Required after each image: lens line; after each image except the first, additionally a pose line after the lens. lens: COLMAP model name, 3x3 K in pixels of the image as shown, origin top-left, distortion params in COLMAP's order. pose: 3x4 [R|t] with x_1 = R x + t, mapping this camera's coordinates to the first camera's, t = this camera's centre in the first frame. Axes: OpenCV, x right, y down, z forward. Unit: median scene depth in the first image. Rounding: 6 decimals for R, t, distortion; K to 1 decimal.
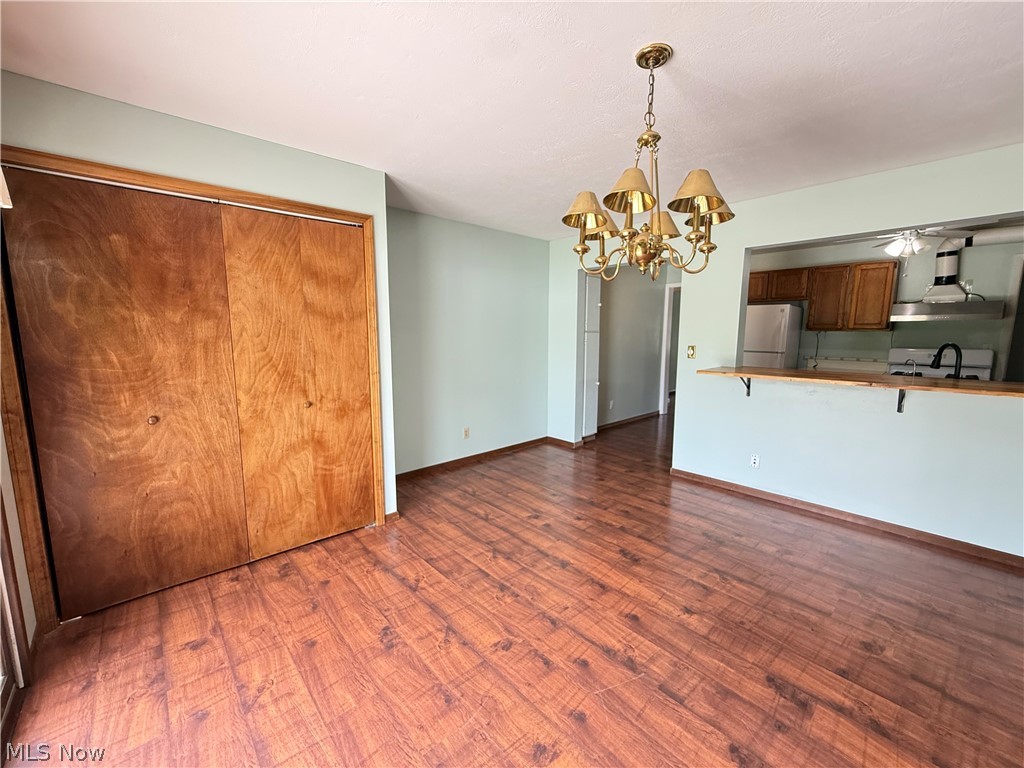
lens RADIAL K [[409.7, 0, 510.9], [0, 409.7, 383.8], [0, 0, 1]] dist [-0.000784, 0.000493]
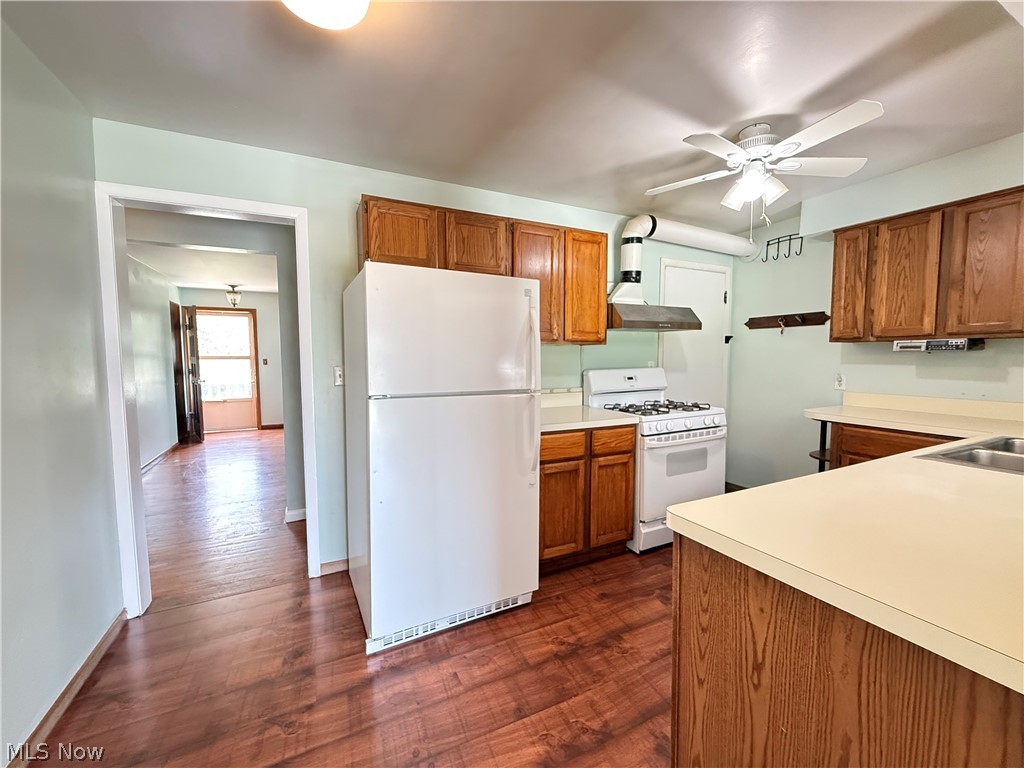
lens RADIAL K [[409.7, 0, 510.2], [0, 409.7, 384.1], [0, 0, 1]] dist [-0.000784, 0.000493]
pose [[0.282780, -0.070219, 0.956611, 0.467829], [0.133133, 0.990537, 0.033355, -0.195196], [-0.949901, 0.117924, 0.289452, 1.736921]]
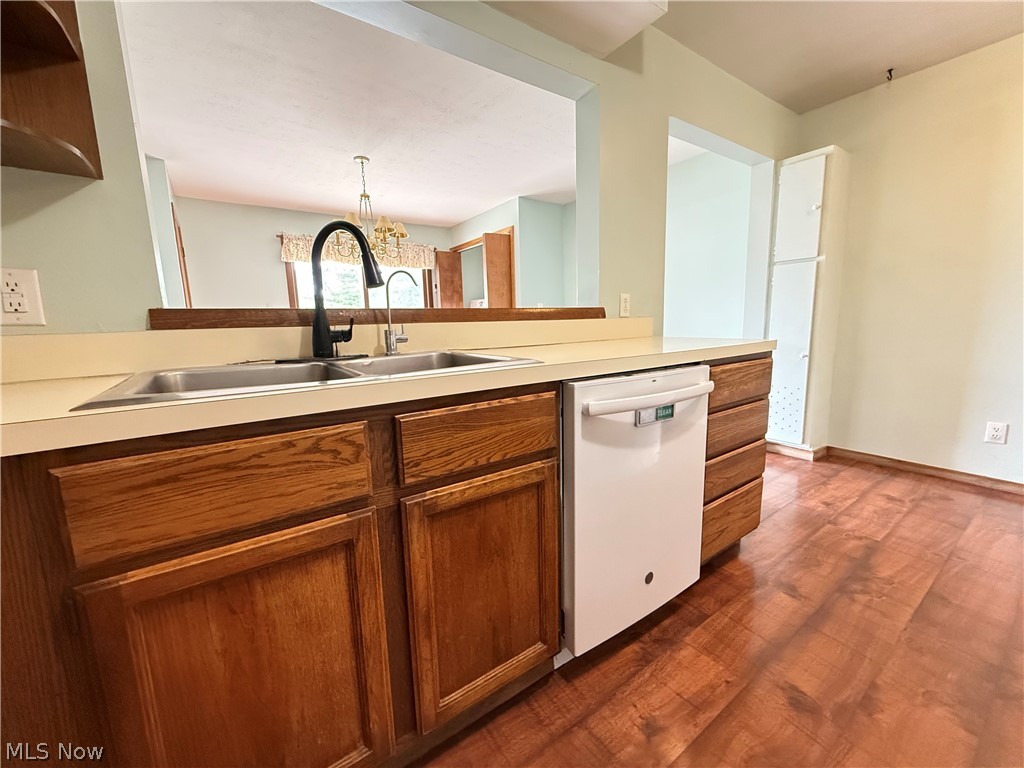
lens RADIAL K [[409.7, 0, 510.4], [0, 409.7, 386.1], [0, 0, 1]] dist [-0.000784, 0.000493]
pose [[-0.130658, 0.156647, -0.978974, 1.630370], [-0.101337, 0.980157, 0.170361, -0.031136], [0.986235, 0.121465, -0.112192, 1.372726]]
